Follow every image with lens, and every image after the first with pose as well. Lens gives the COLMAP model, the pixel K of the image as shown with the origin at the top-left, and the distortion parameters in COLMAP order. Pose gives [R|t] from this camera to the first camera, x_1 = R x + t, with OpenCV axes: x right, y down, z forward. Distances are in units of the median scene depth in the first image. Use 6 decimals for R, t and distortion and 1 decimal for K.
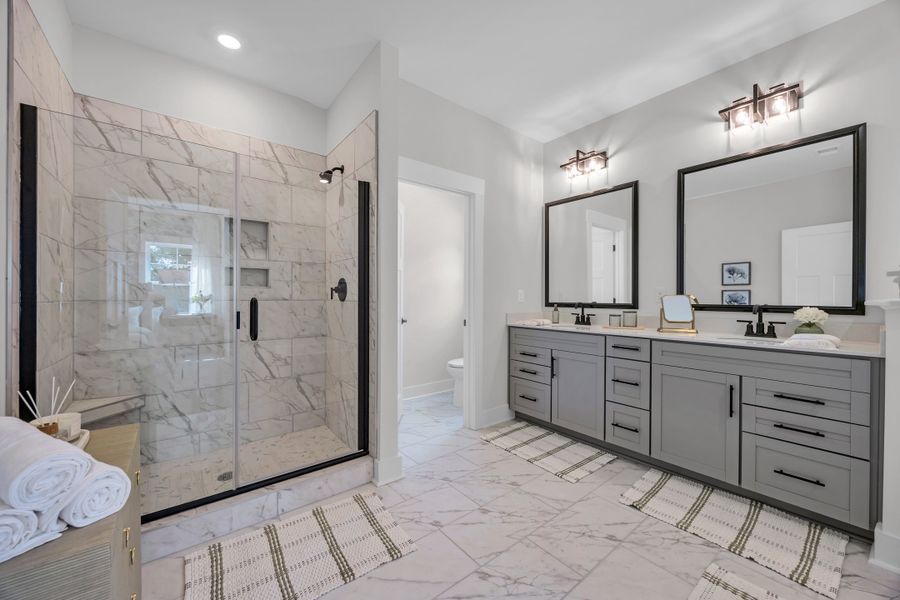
lens RADIAL K [[340.7, 0, 449.1], [0, 340.7, 298.9], [0, 0, 1]] dist [-0.003863, -0.000744]
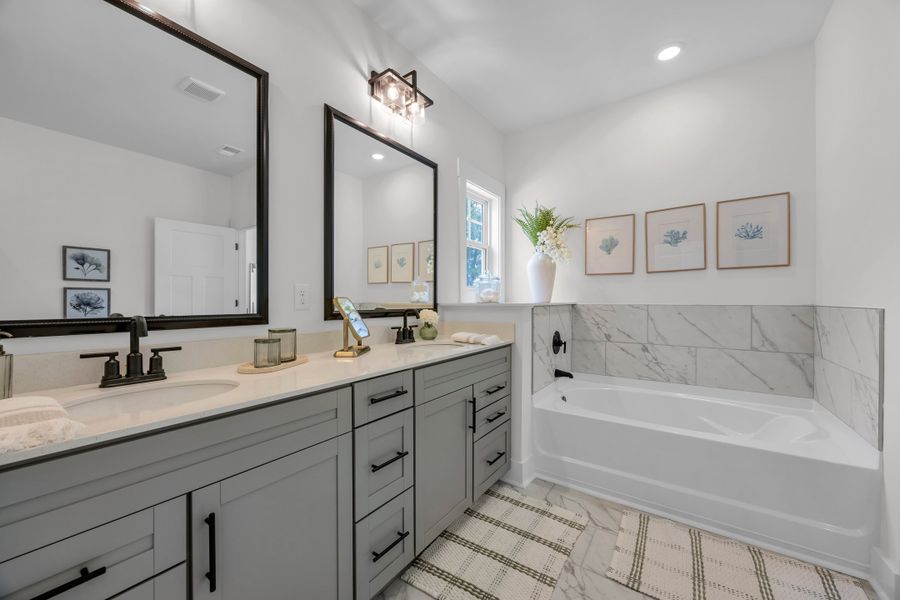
lens RADIAL K [[340.7, 0, 449.1], [0, 340.7, 298.9], [0, 0, 1]] dist [-0.003863, -0.000744]
pose [[-0.278776, -0.000726, 0.960356, -0.015554], [0.001976, 0.999997, 0.001330, -0.007098], [-0.960354, 0.002269, -0.278774, 0.877295]]
